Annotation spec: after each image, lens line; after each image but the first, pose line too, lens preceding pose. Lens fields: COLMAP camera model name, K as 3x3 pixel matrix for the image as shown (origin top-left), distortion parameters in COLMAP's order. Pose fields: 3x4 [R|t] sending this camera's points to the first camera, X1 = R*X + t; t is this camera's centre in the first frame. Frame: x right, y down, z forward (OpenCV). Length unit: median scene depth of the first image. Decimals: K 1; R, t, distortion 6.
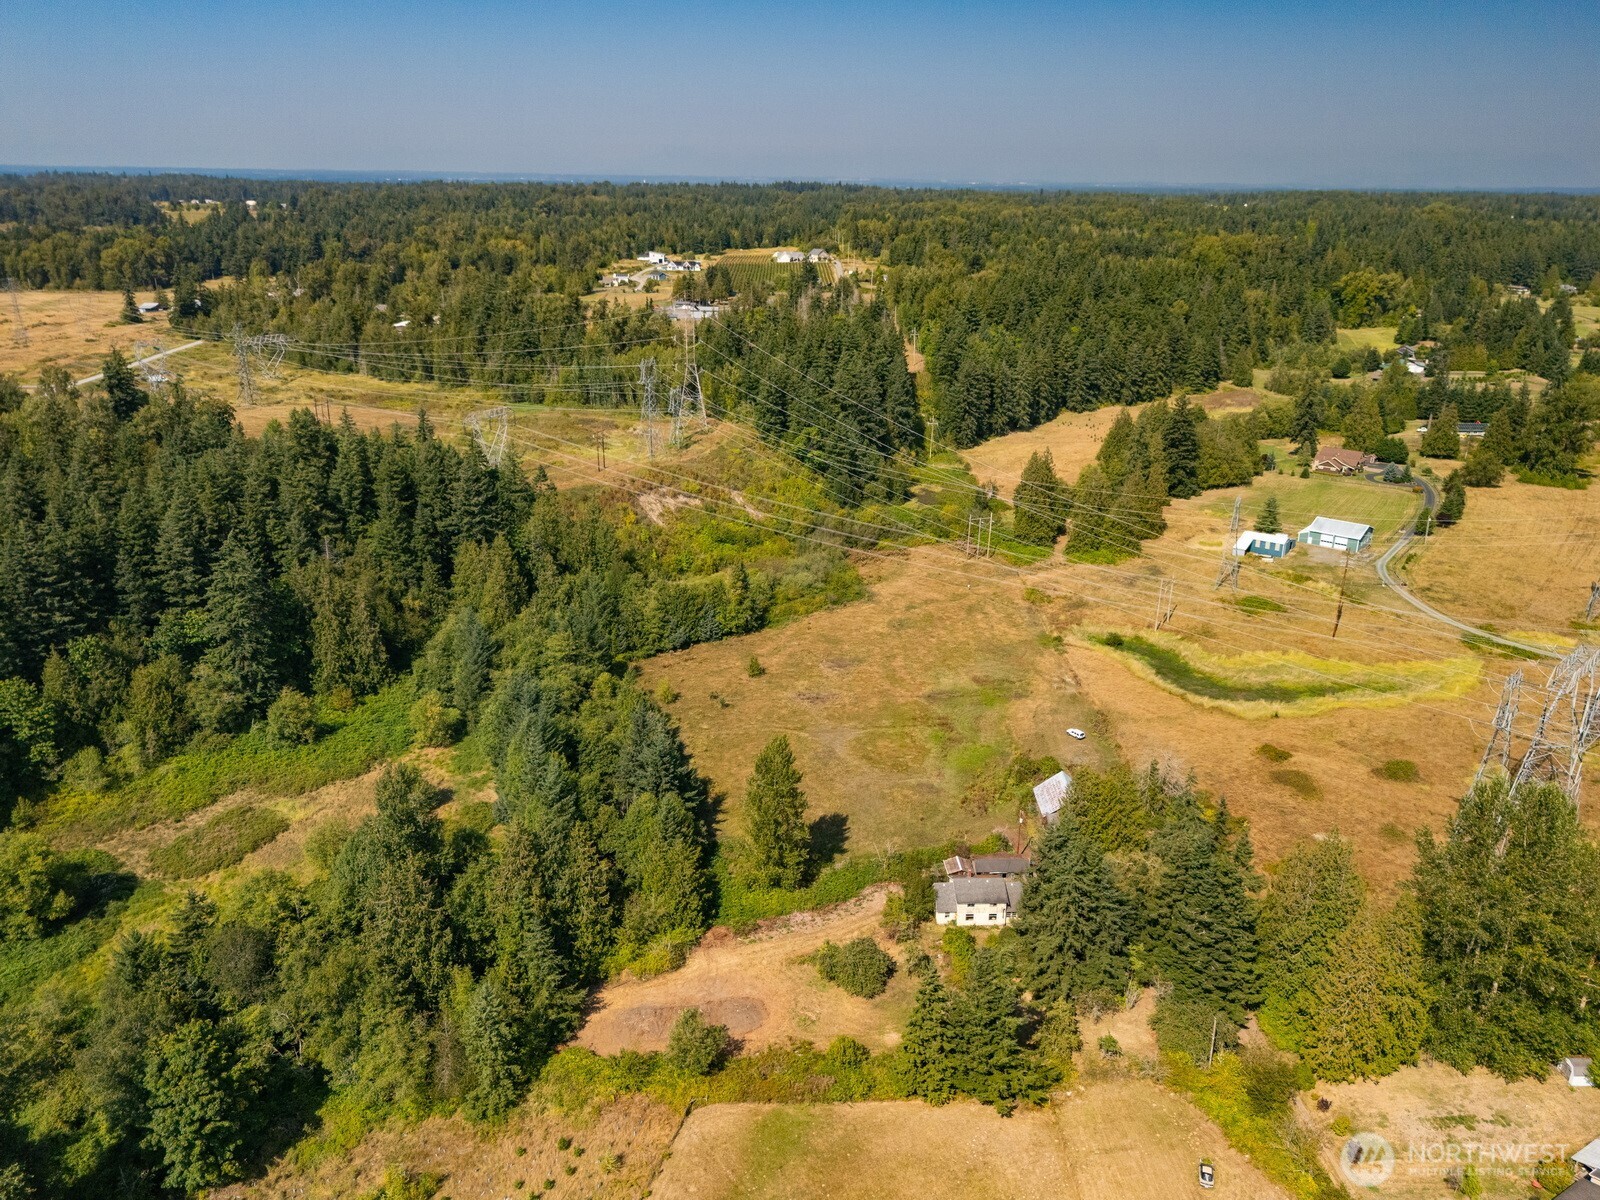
lens RADIAL K [[1179.6, 0, 800.0], [0, 1179.6, 600.0], [0, 0, 1]] dist [0.087778, -0.087408]
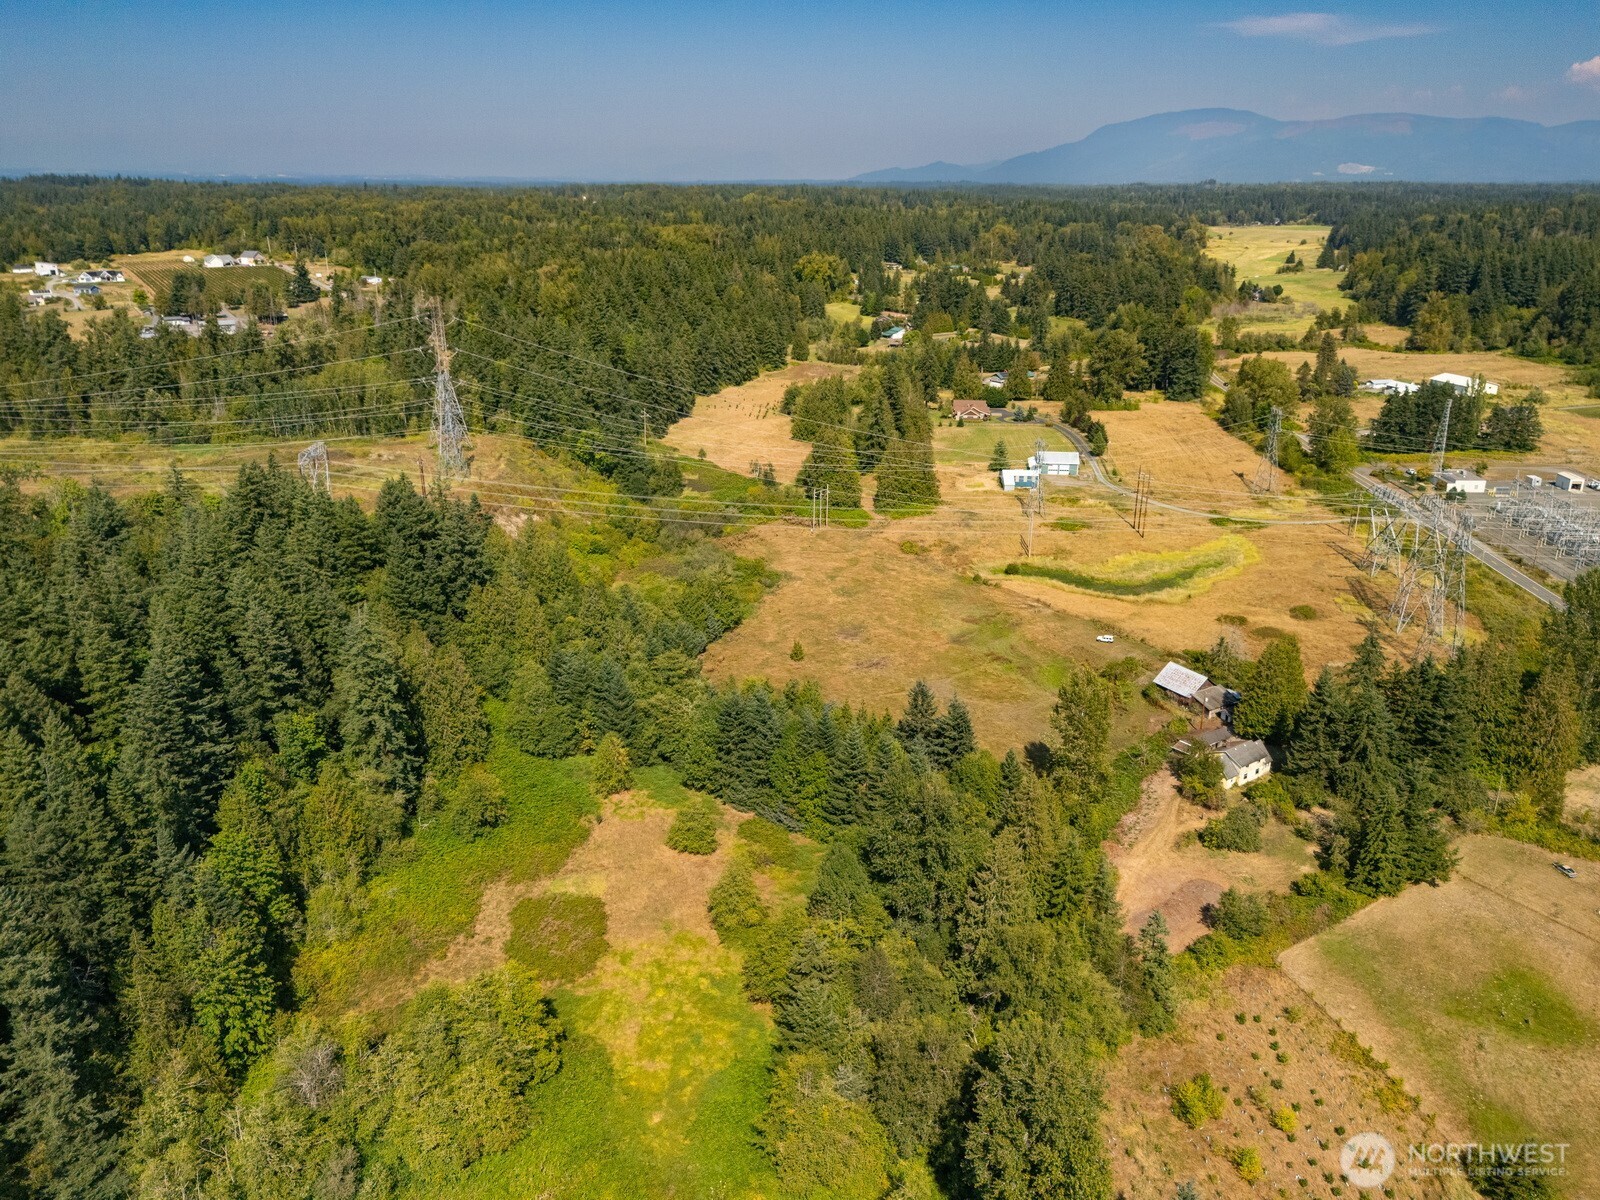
lens RADIAL K [[1204.7, 0, 800.0], [0, 1204.7, 600.0], [0, 0, 1]] dist [0.083927, -0.093284]
pose [[0.840125, -0.189680, 0.508146, -0.532003], [0.189861, 0.980429, 0.052072, -0.039731], [-0.508078, 0.052730, 0.859696, 0.092682]]
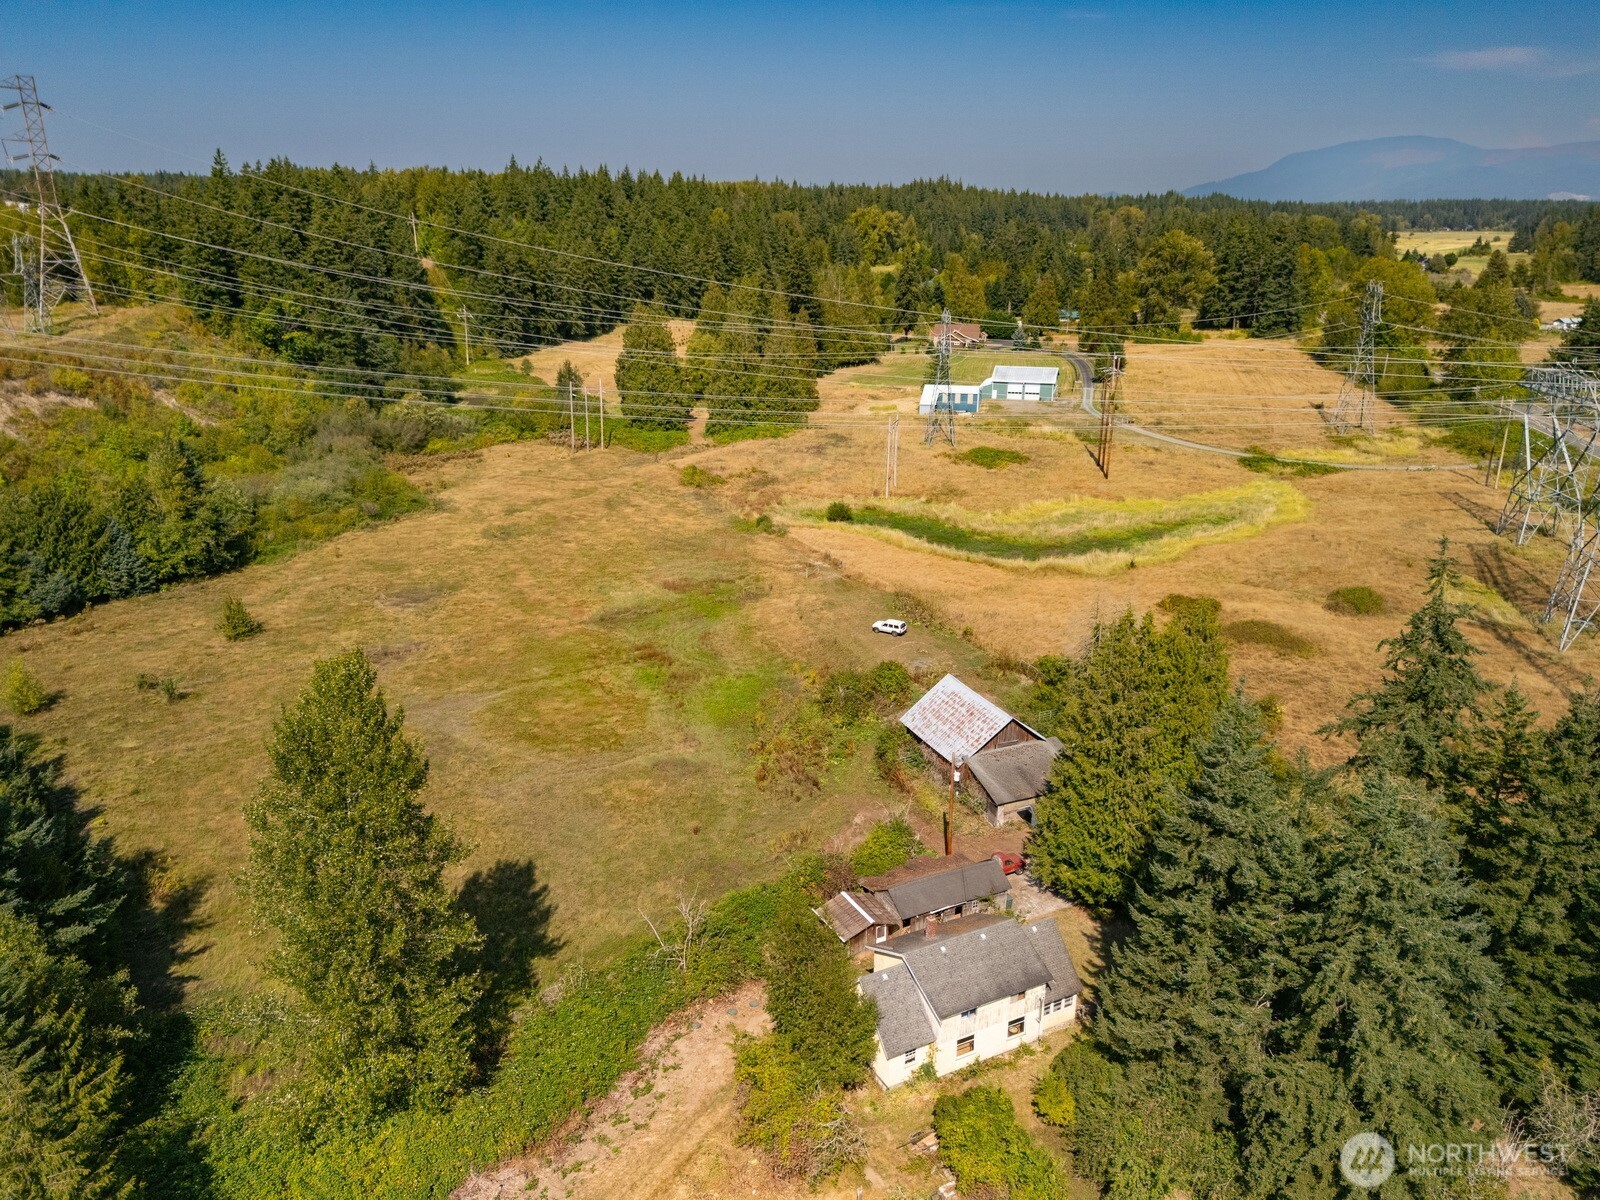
lens RADIAL K [[1179.6, 0, 800.0], [0, 1179.6, 600.0], [0, 0, 1]] dist [0.087778, -0.087408]
pose [[0.908565, -0.135263, 0.395238, -0.020362], [0.144767, 0.989449, 0.005835, 0.075831], [-0.391857, 0.051916, 0.918560, 0.423583]]
